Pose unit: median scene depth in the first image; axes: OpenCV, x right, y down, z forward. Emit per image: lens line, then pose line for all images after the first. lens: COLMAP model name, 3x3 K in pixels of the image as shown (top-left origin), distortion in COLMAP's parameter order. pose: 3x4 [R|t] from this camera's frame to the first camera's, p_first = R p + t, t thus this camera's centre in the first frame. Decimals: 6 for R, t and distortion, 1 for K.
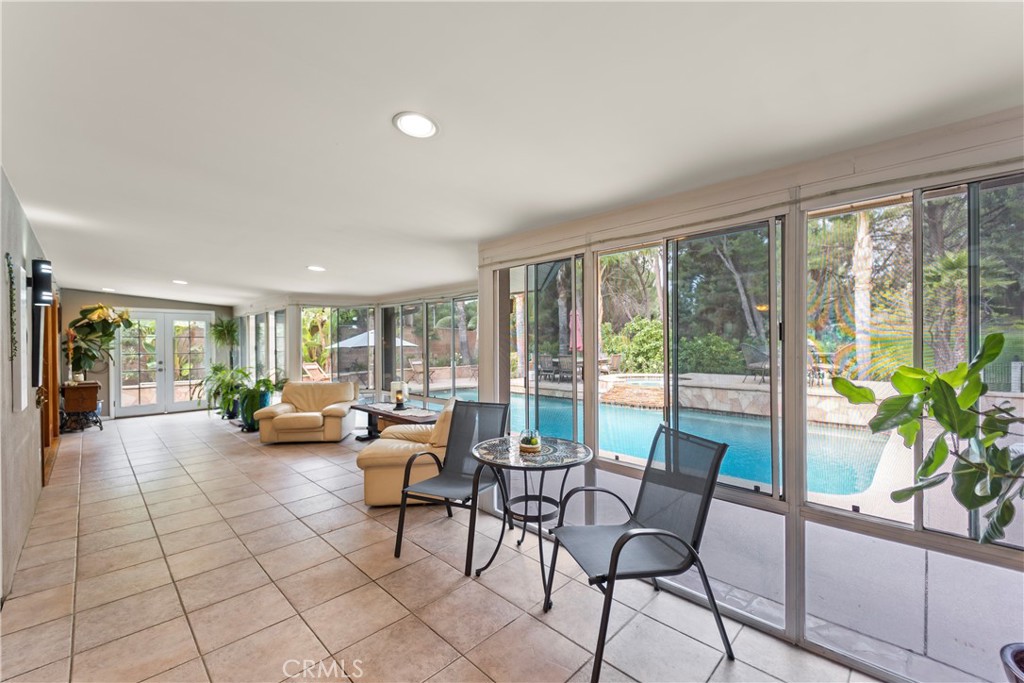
lens RADIAL K [[411.5, 0, 513.8], [0, 411.5, 343.9], [0, 0, 1]] dist [0.009844, -0.006212]
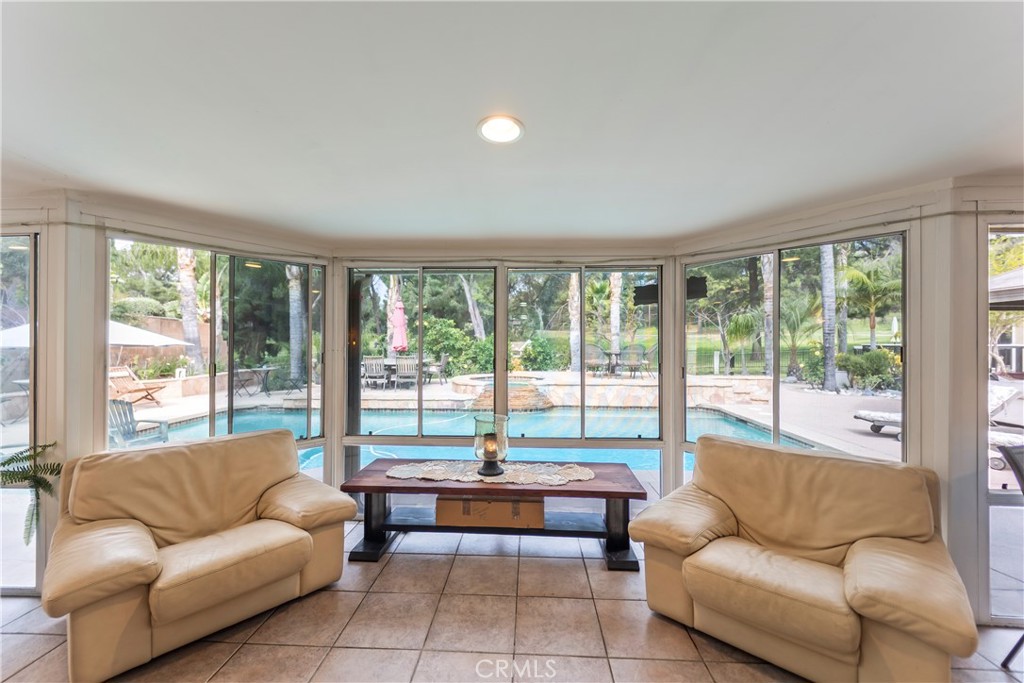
lens RADIAL K [[411.5, 0, 512.4], [0, 411.5, 341.2], [0, 0, 1]] dist [0.009844, -0.006212]
pose [[0.740542, 0.005544, 0.671987, -0.501248], [-0.006033, 0.999981, -0.001600, -0.000361], [-0.671983, -0.002869, 0.740561, 0.509682]]
